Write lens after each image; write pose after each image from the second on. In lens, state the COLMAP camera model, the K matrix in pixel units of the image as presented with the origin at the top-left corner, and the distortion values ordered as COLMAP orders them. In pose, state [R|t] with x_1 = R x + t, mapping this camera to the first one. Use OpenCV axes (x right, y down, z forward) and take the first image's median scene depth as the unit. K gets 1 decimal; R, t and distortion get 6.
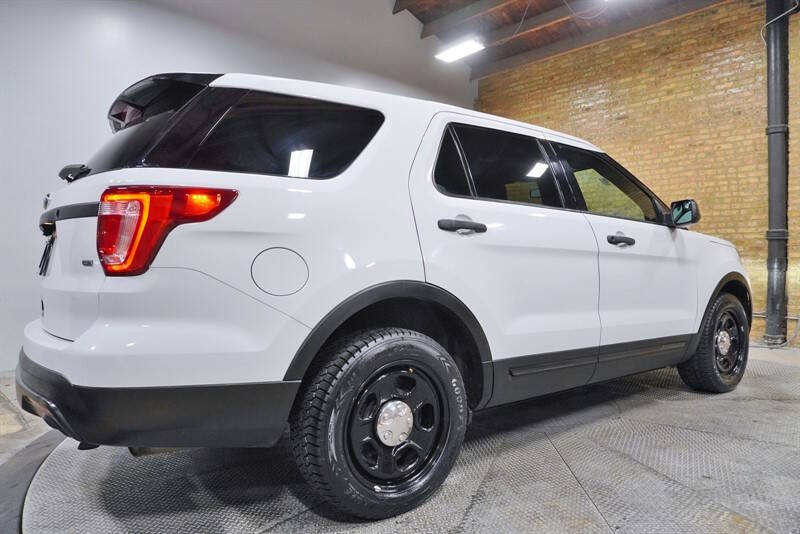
lens RADIAL K [[540.7, 0, 395.0], [0, 540.7, 262.2], [0, 0, 1]] dist [-0.041236, 0.025630]
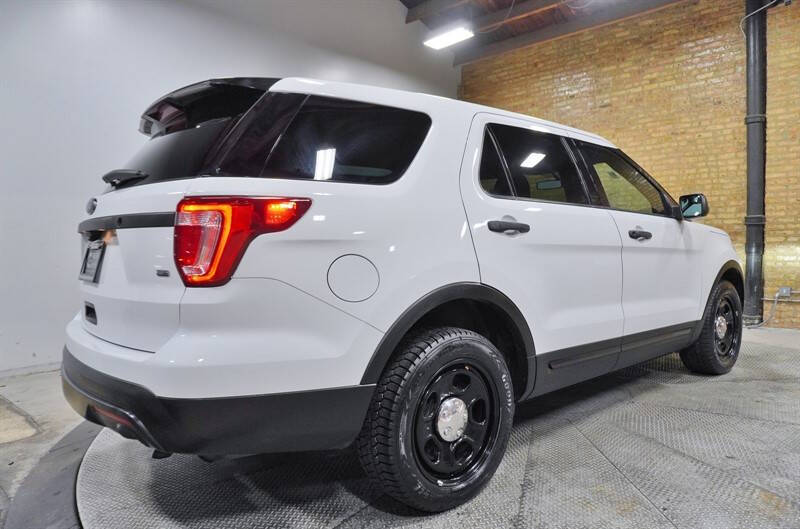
lens RADIAL K [[545.1, 0, 394.8], [0, 545.1, 261.2], [0, 0, 1]] dist [-0.048753, 0.030834]
pose [[0.997712, -0.015225, 0.065876, -0.095841], [0.013159, 0.999411, 0.031684, -0.021831], [-0.066320, -0.030745, 0.997325, -0.013540]]
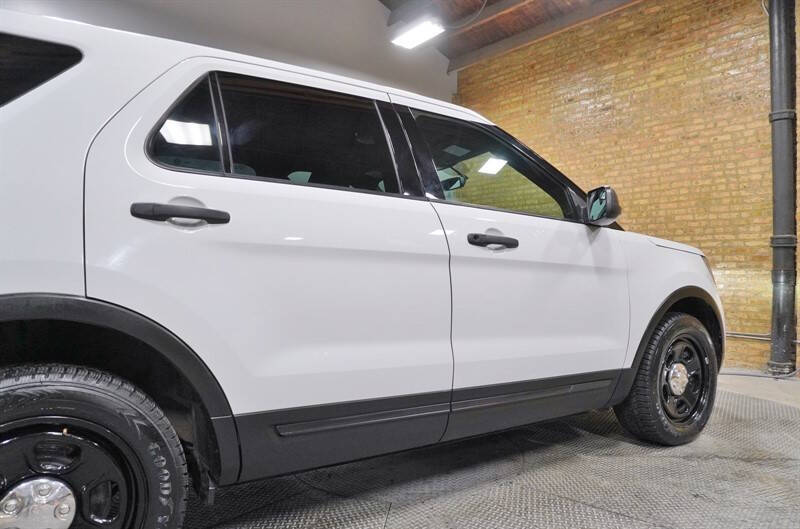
lens RADIAL K [[545.1, 0, 394.7], [0, 545.1, 259.7], [0, 0, 1]] dist [-0.048753, 0.030834]
pose [[0.998172, 0.006849, -0.060046, 0.255285], [-0.008281, 0.999686, -0.023634, 0.002455], [0.059866, 0.024088, 0.997916, 0.205134]]
